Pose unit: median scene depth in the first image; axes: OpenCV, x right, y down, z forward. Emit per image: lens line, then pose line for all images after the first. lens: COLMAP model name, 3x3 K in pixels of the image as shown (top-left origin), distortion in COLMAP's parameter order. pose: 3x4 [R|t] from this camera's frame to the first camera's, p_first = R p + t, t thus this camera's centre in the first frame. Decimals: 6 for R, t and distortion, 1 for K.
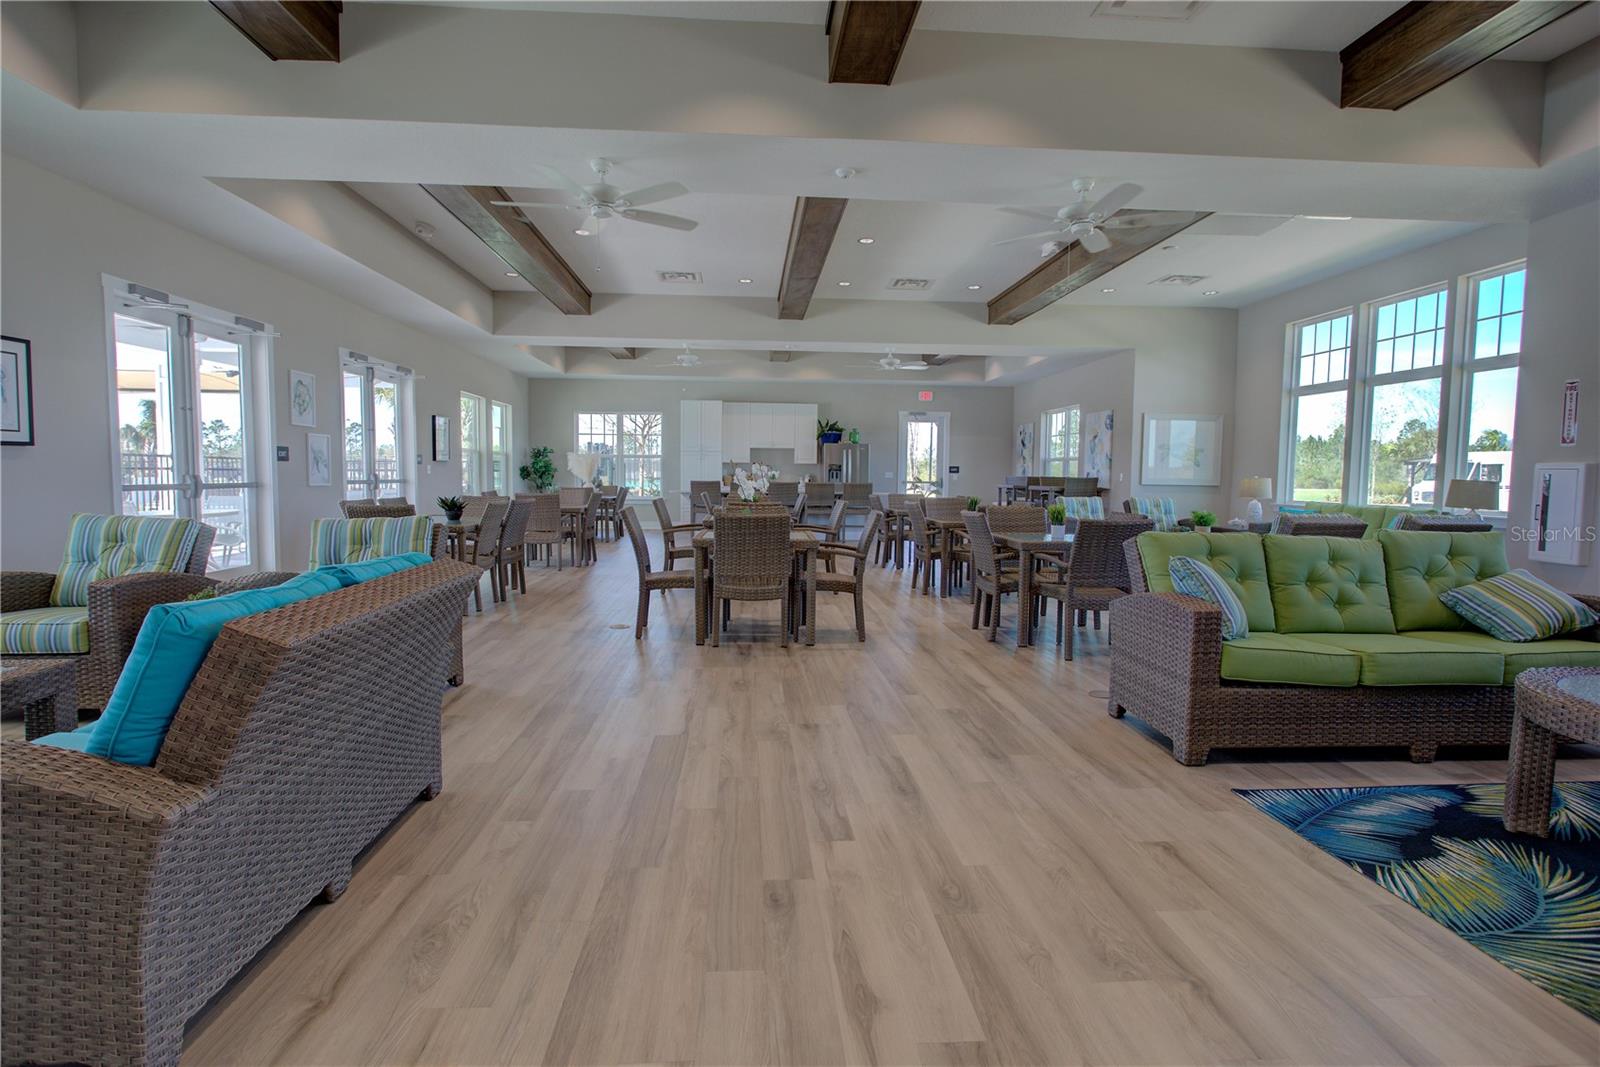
lens RADIAL K [[800.9, 0, 800.0], [0, 800.9, 533.5], [0, 0, 1]] dist [-0.016804, -0.000237]
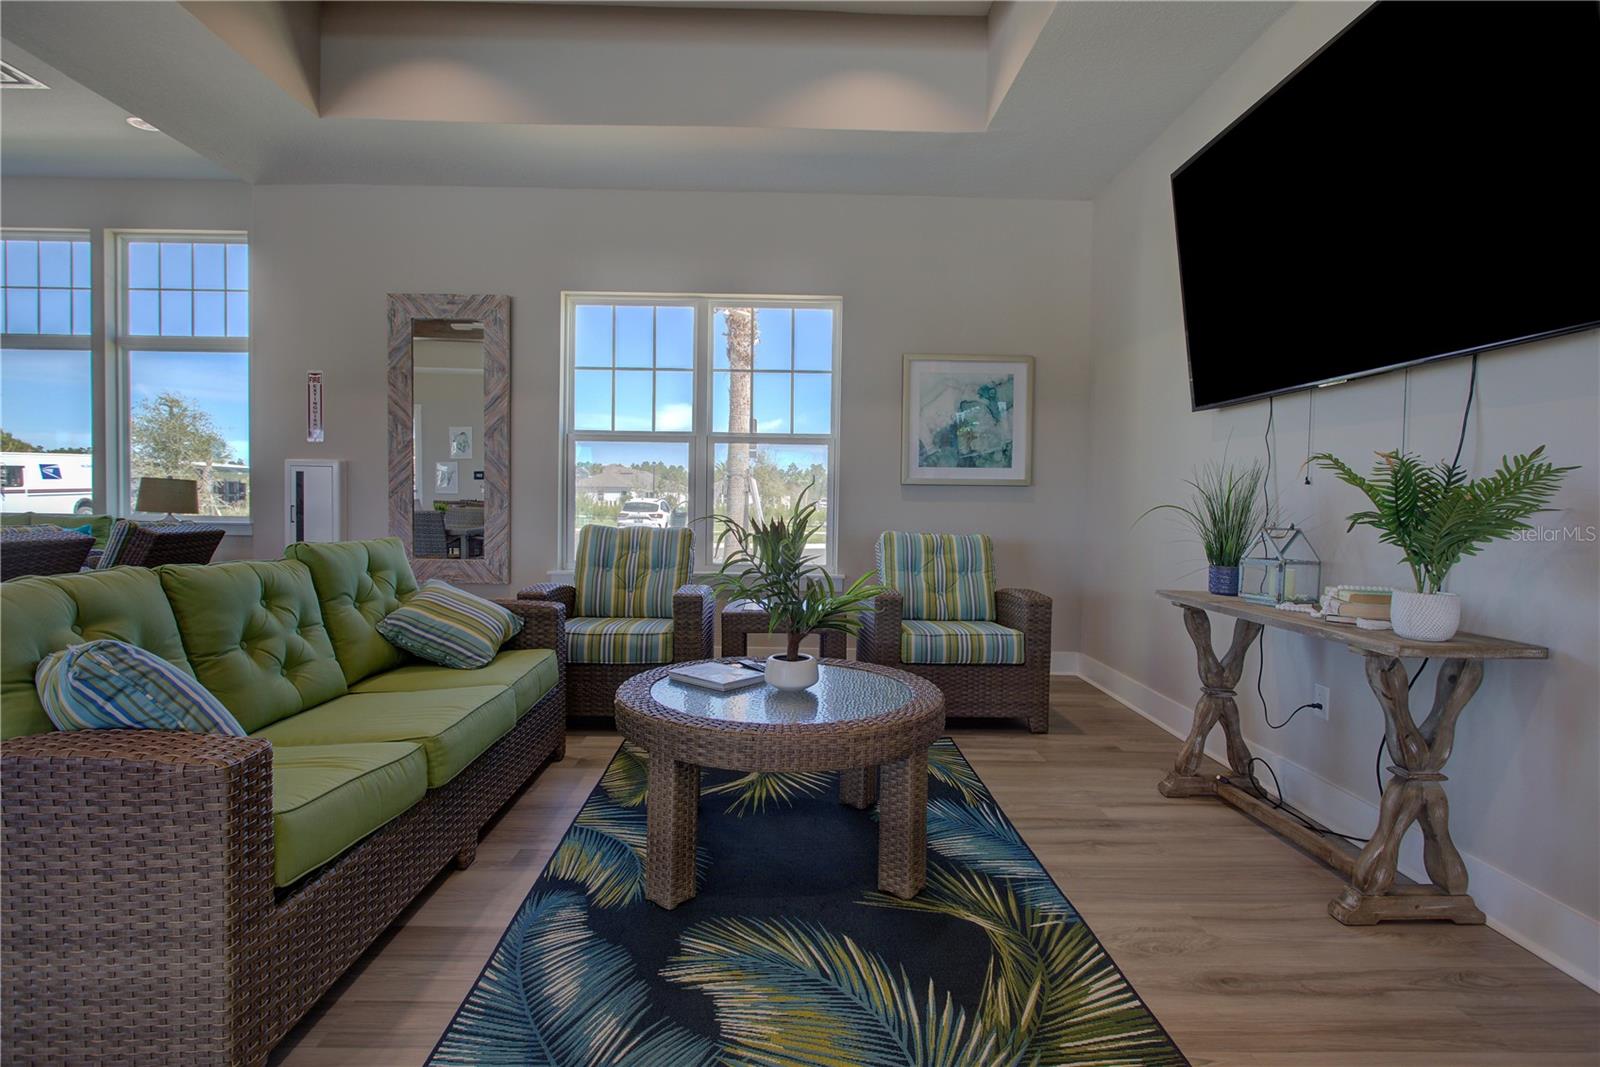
lens RADIAL K [[800.9, 0, 800.0], [0, 800.9, 533.5], [0, 0, 1]] dist [-0.016804, -0.000237]
pose [[0.045960, -0.051267, 0.997627, 0.101056], [0.057397, 0.997168, 0.048599, -0.026985], [-0.997293, 0.055027, 0.048772, 0.669387]]
